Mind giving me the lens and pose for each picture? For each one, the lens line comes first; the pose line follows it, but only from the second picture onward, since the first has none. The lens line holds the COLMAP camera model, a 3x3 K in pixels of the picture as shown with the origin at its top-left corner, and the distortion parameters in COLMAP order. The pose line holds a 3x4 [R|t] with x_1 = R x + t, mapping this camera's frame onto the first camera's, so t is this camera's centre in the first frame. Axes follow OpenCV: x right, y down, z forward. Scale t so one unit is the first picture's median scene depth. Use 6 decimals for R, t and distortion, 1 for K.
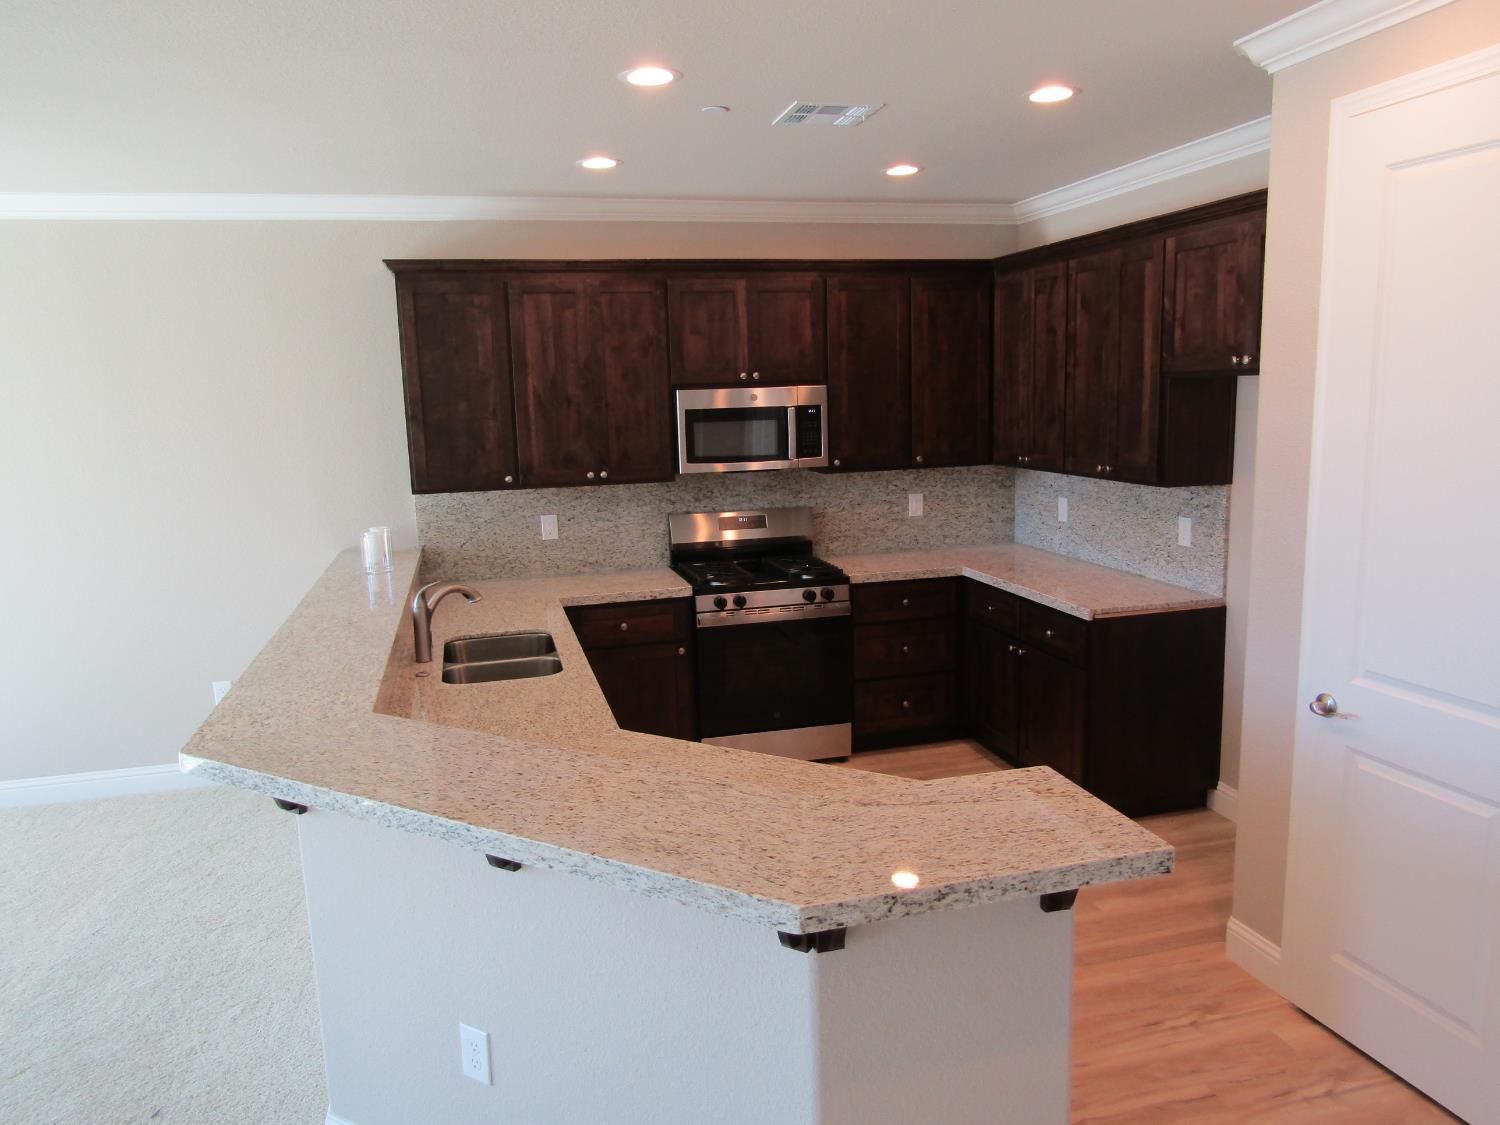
lens RADIAL K [[1070.3, 0, 750.0], [0, 1070.3, 562.0], [0, 0, 1]] dist [-0.009828, 0.006740]
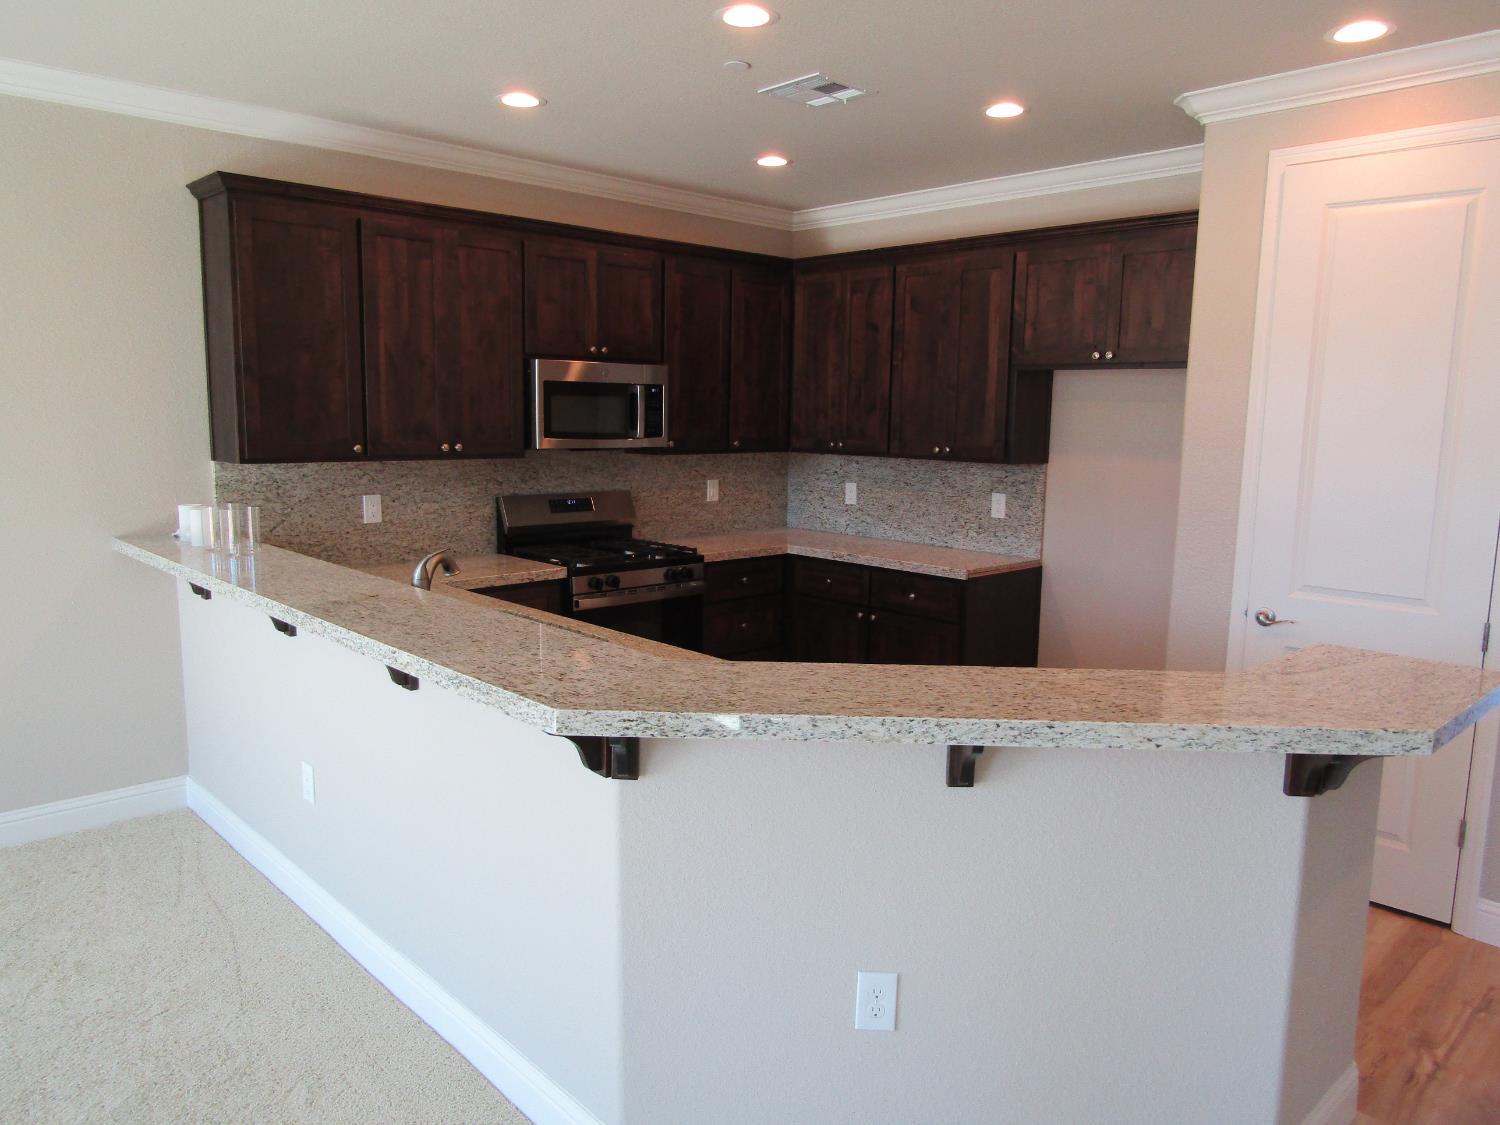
lens RADIAL K [[1070.3, 0, 756.1], [0, 1070.3, 560.1], [0, 0, 1]] dist [-0.009828, 0.006740]
pose [[0.874309, -0.023665, 0.484792, -0.368516], [0.036667, 0.999177, -0.017355, 0.039177], [-0.483982, 0.032949, 0.874457, 0.099519]]
